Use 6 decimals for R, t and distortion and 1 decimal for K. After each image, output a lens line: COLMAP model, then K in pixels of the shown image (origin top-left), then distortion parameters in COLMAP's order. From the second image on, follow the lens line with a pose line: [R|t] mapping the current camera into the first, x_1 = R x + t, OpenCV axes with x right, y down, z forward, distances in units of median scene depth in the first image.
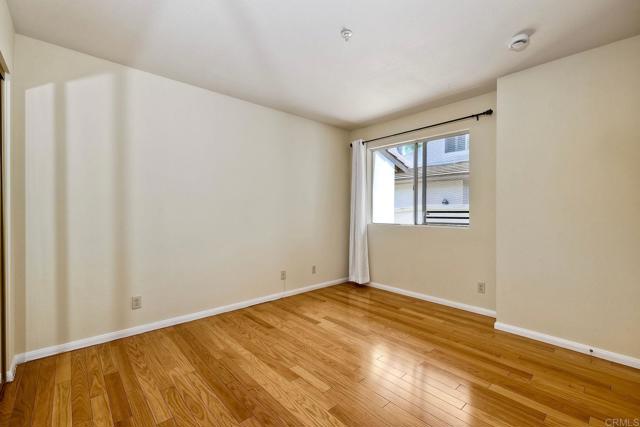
lens RADIAL K [[280.1, 0, 321.2], [0, 280.1, 211.6], [0, 0, 1]] dist [0.003045, 0.000340]
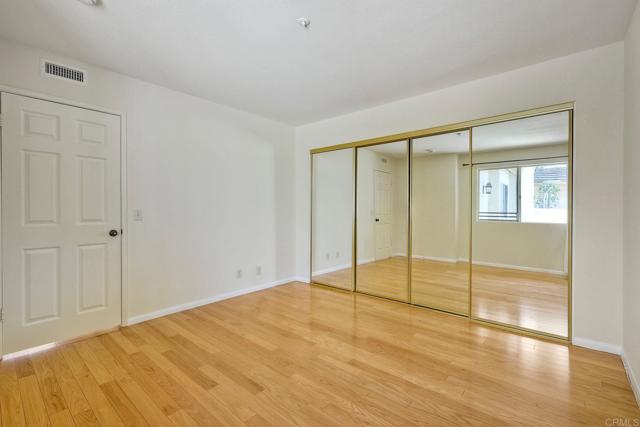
lens RADIAL K [[281.9, 0, 318.5], [0, 281.9, 208.7], [0, 0, 1]] dist [0.001676, 0.000253]
pose [[-0.993218, -0.002585, -0.116239, 0.110289], [-0.002782, 0.999995, 0.001533, 0.000531], [0.116235, 0.001846, -0.993220, 1.426148]]
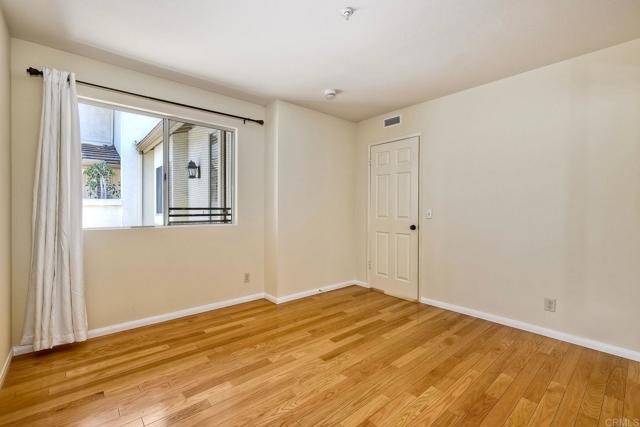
lens RADIAL K [[284.6, 0, 322.1], [0, 284.6, 212.9], [0, 0, 1]] dist [0.002948, 0.000707]
pose [[0.013467, -0.017178, 0.999762, -0.603684], [0.000714, 0.999852, 0.017170, -0.002486], [-0.999909, 0.000482, 0.013478, 0.776637]]
